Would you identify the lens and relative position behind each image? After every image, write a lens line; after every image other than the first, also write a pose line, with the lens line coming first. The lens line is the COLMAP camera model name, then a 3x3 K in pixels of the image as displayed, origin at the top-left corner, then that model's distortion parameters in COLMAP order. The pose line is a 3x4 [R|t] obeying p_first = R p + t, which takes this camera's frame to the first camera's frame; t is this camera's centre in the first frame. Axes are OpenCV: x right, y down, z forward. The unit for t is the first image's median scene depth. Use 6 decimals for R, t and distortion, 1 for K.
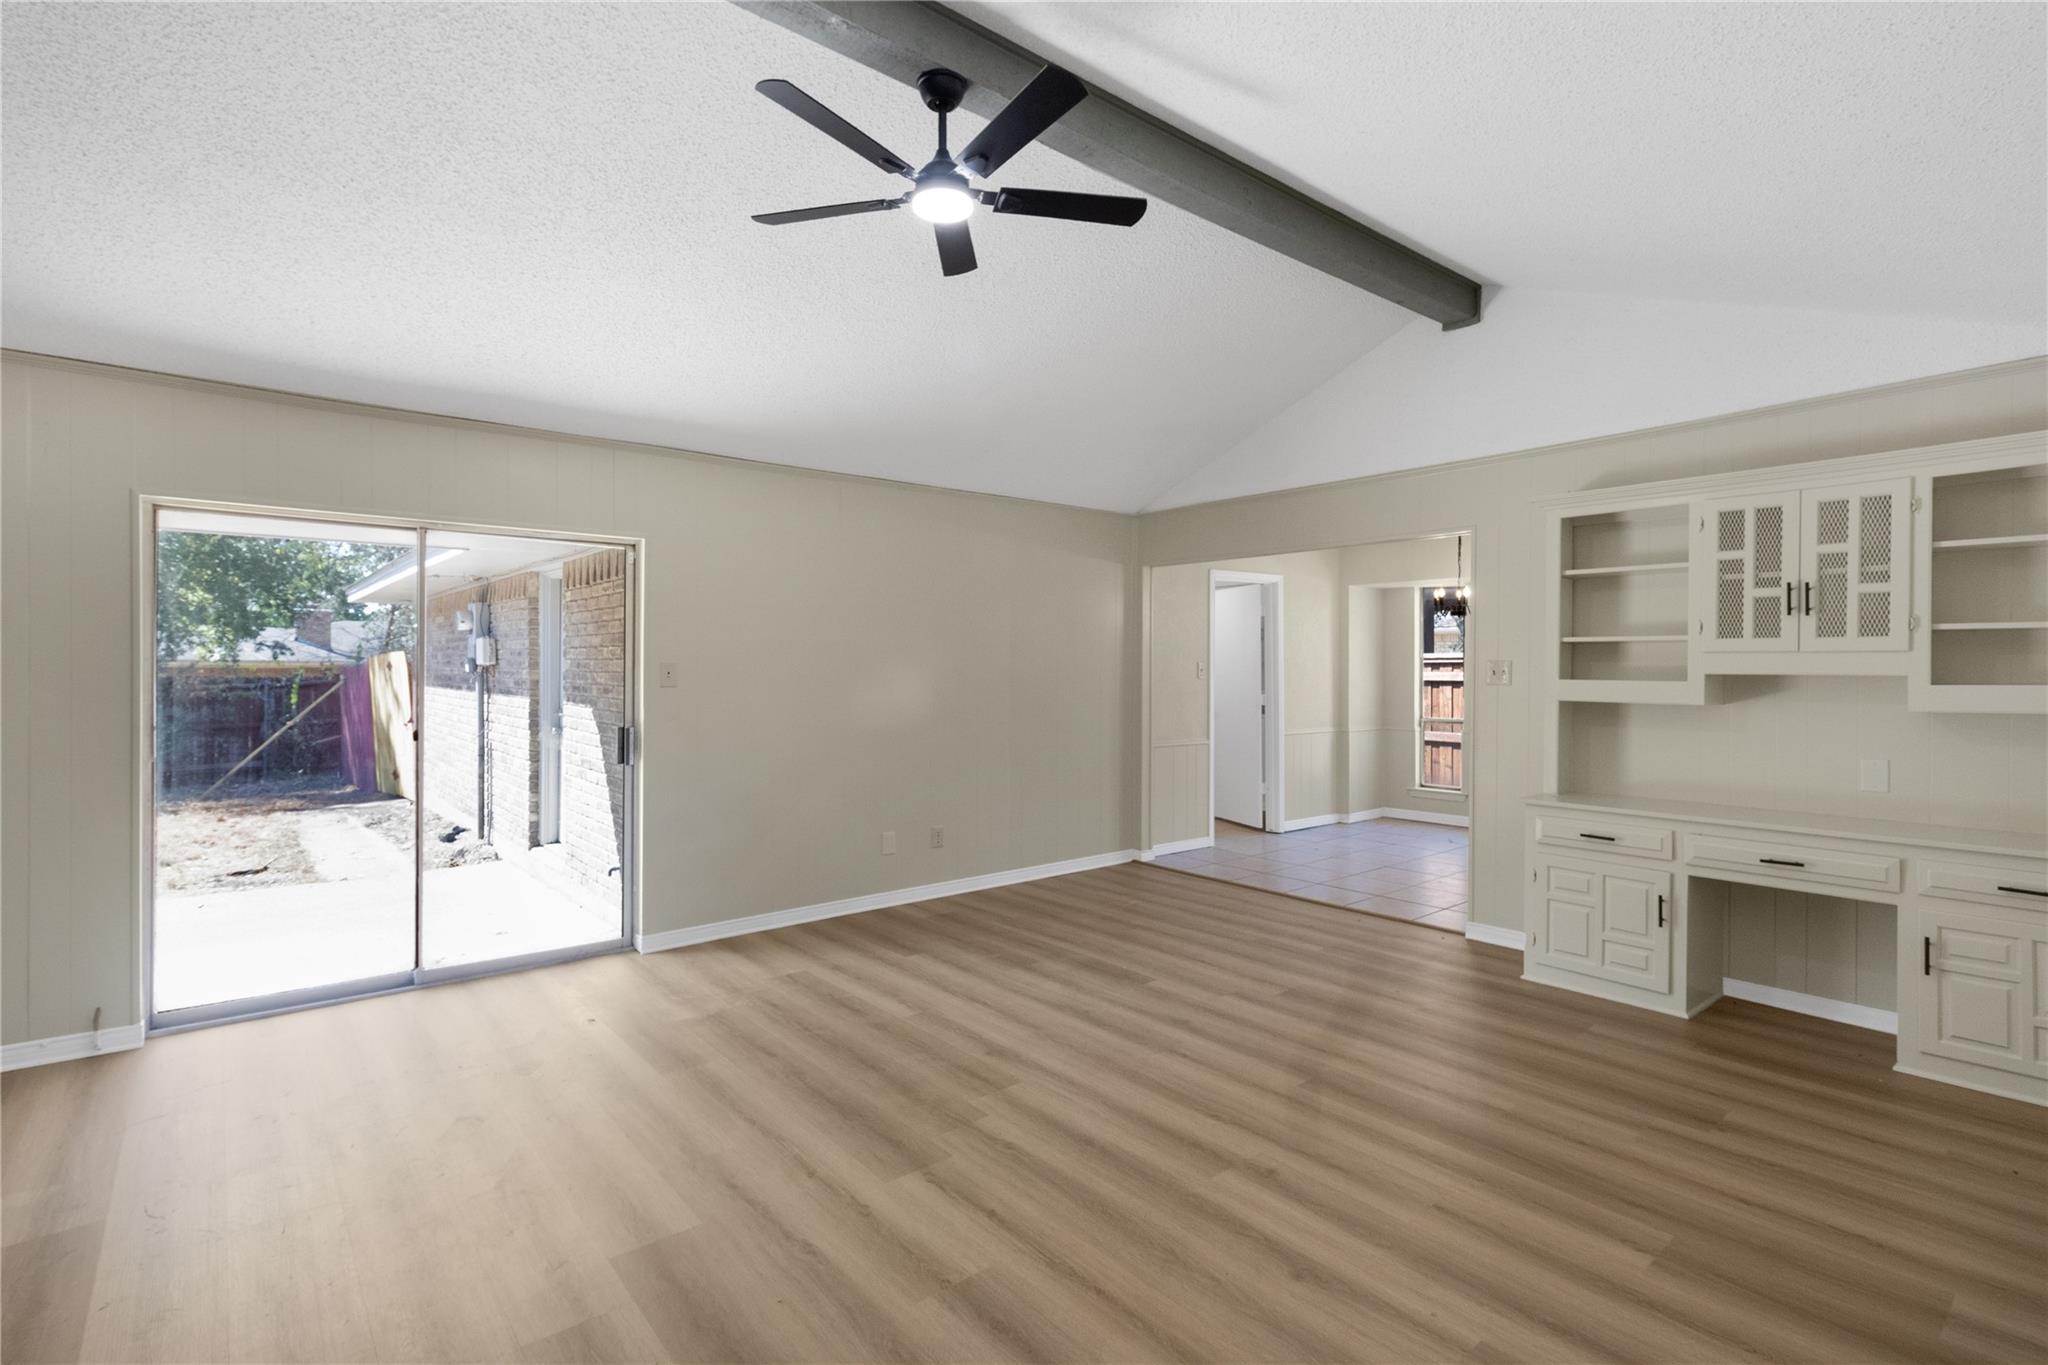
lens RADIAL K [[945.4, 0, 1016.3], [0, 945.4, 657.1], [0, 0, 1]] dist [0.003419, -0.000050]
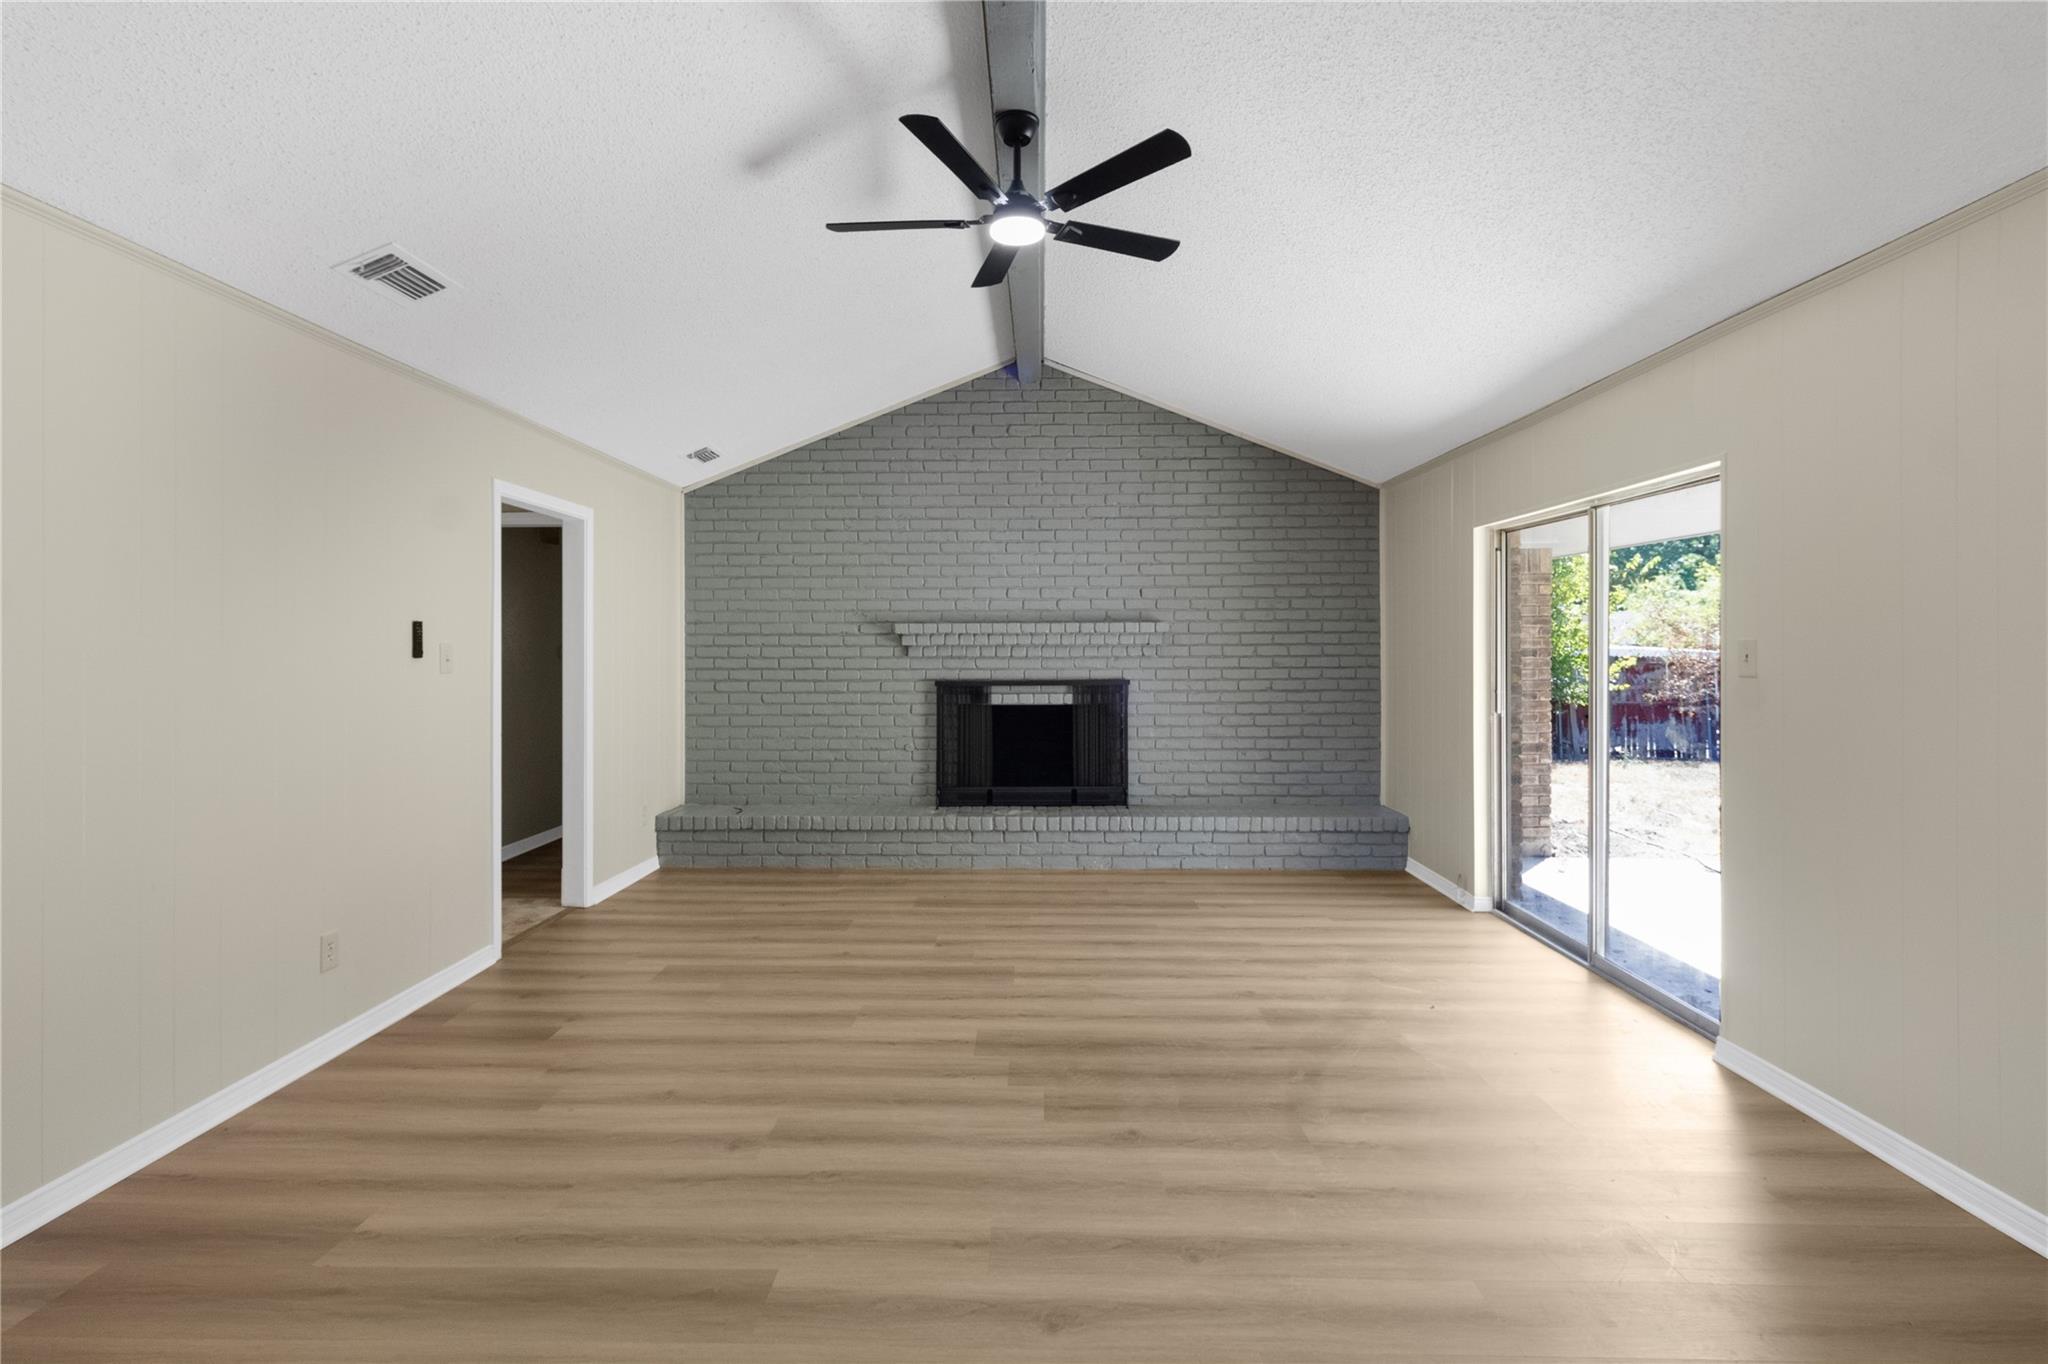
lens RADIAL K [[993.3, 0, 1024.0], [0, 993.3, 682.0], [0, 0, 1]] dist [0.001958, -0.000313]
pose [[-0.659345, 0.026569, -0.751371, 0.570642], [0.008401, 0.999573, 0.027974, 0.012928], [0.751793, 0.012132, -0.659287, 1.294744]]
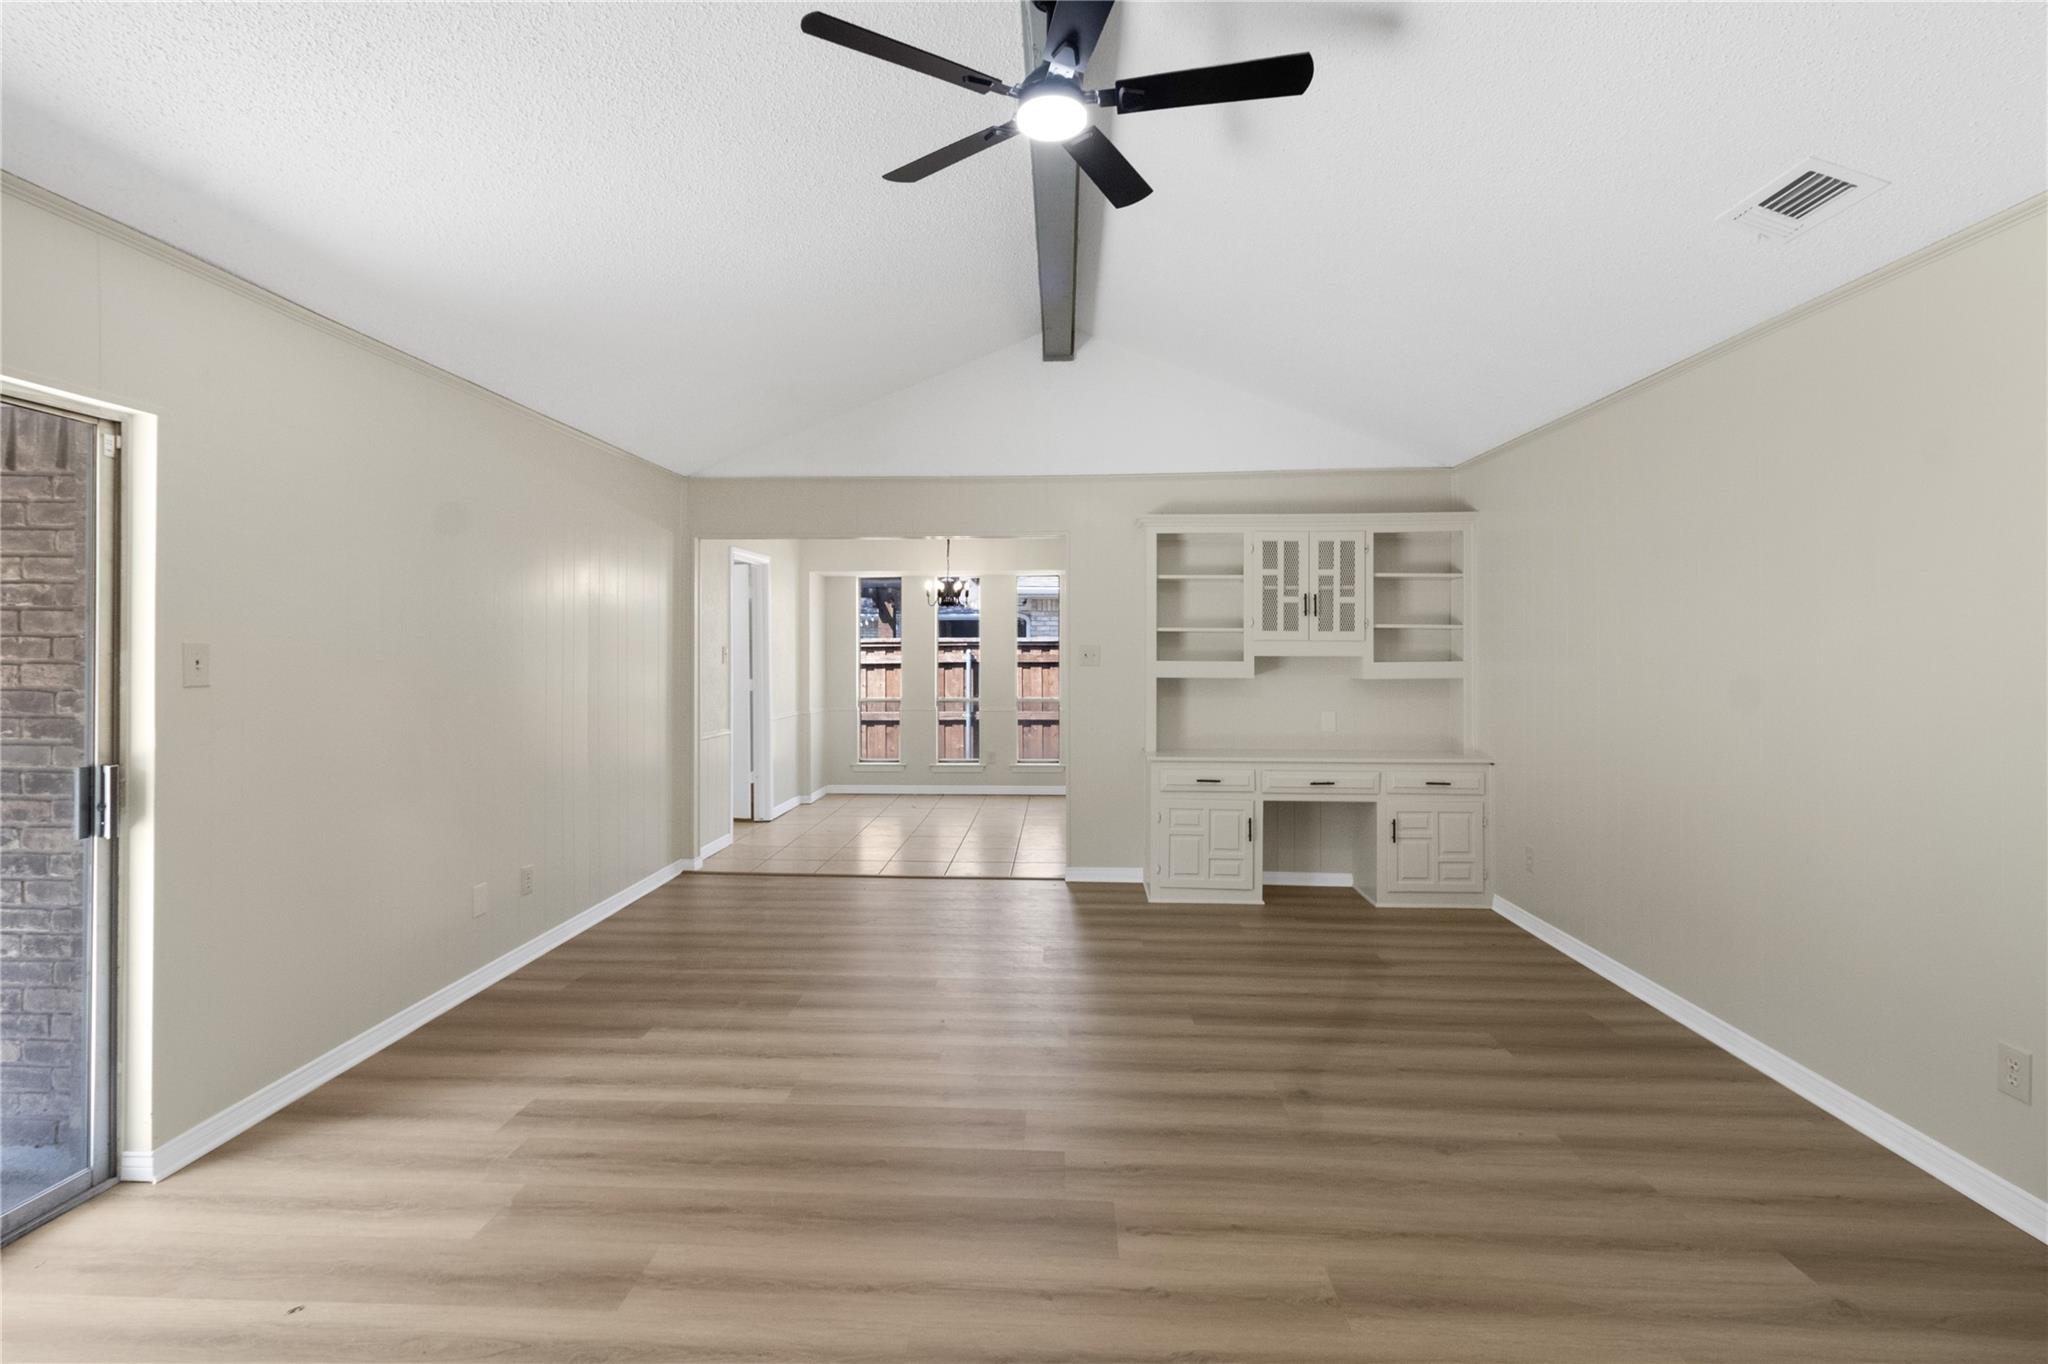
lens RADIAL K [[935.4, 0, 1021.7], [0, 935.4, 641.4], [0, 0, 1]] dist [0.003779, 0.000208]
pose [[0.682128, 0.007109, 0.731198, -0.534059], [-0.007651, 0.999967, -0.002585, 0.002485], [-0.731192, -0.003831, 0.682161, 0.321289]]
